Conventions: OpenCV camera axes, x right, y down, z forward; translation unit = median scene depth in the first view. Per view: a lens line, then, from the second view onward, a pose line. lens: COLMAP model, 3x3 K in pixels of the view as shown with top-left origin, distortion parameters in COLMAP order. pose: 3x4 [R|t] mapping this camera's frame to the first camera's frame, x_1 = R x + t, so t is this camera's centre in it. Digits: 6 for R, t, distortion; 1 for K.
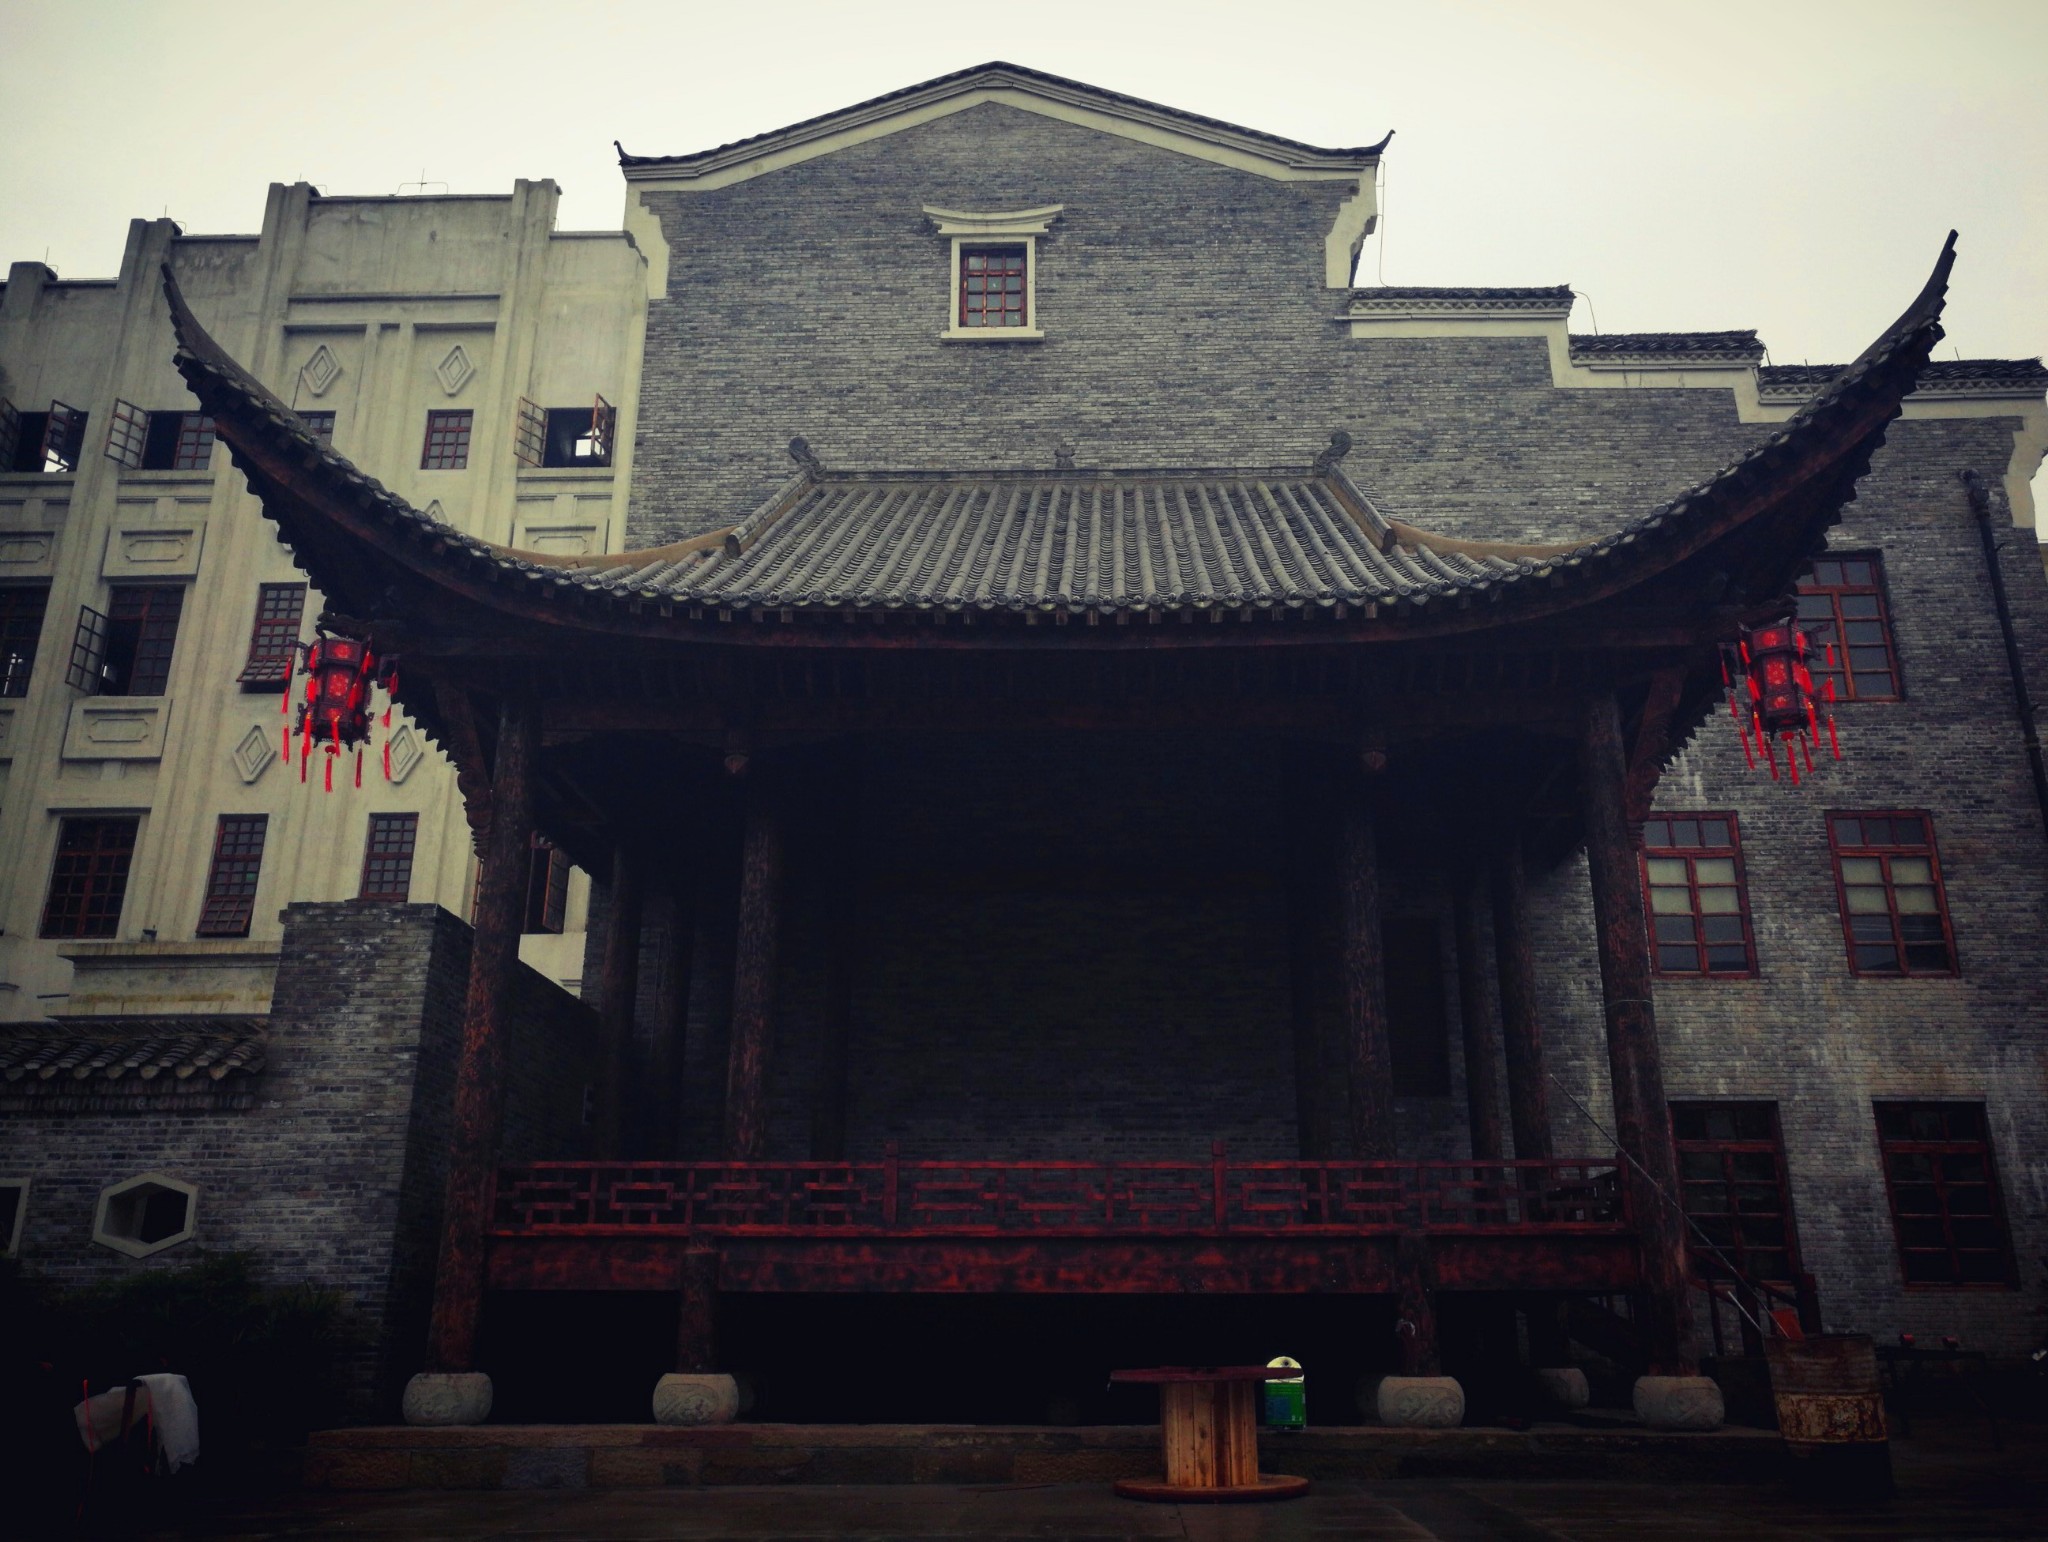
lens RADIAL K [[1636.4, 0, 1040.2], [0, 1636.4, 763.0], [0, 0, 1]] dist [-0.004496, 0.015912]
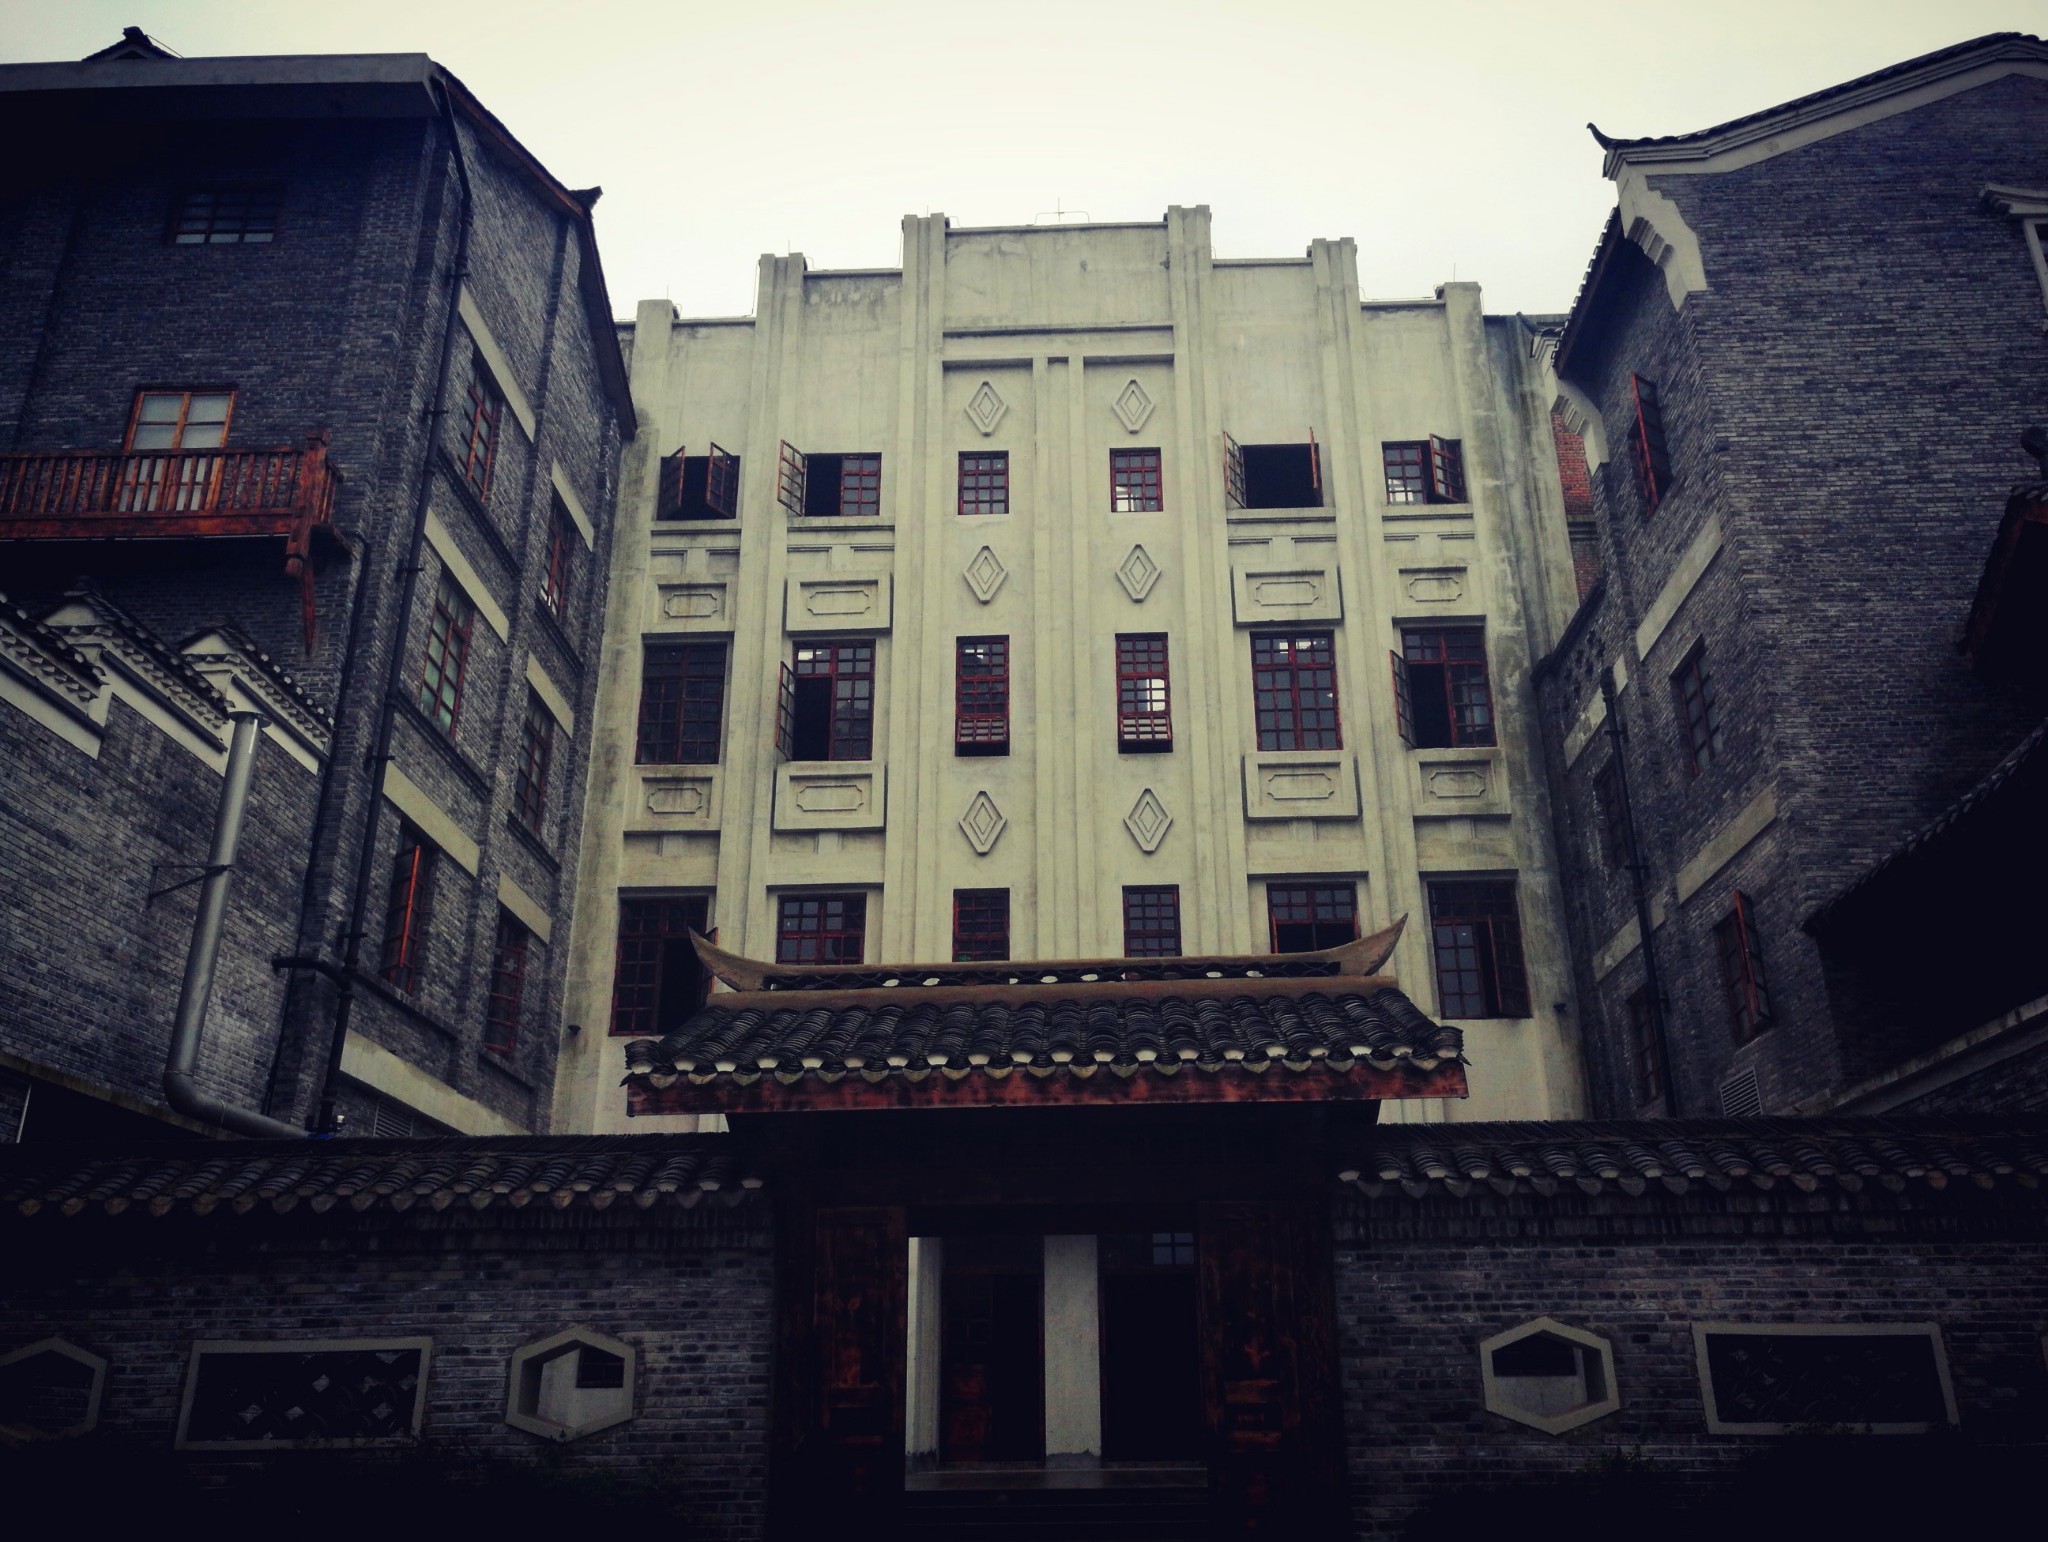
lens RADIAL K [[1636.4, 0, 1019.2], [0, 1636.4, 772.1], [0, 0, 1]] dist [-0.004496, 0.015912]
pose [[0.999924, -0.012277, -0.000816, -0.458029], [0.012218, 0.998579, -0.051864, 0.013695], [0.001452, 0.051850, 0.998654, 0.097793]]
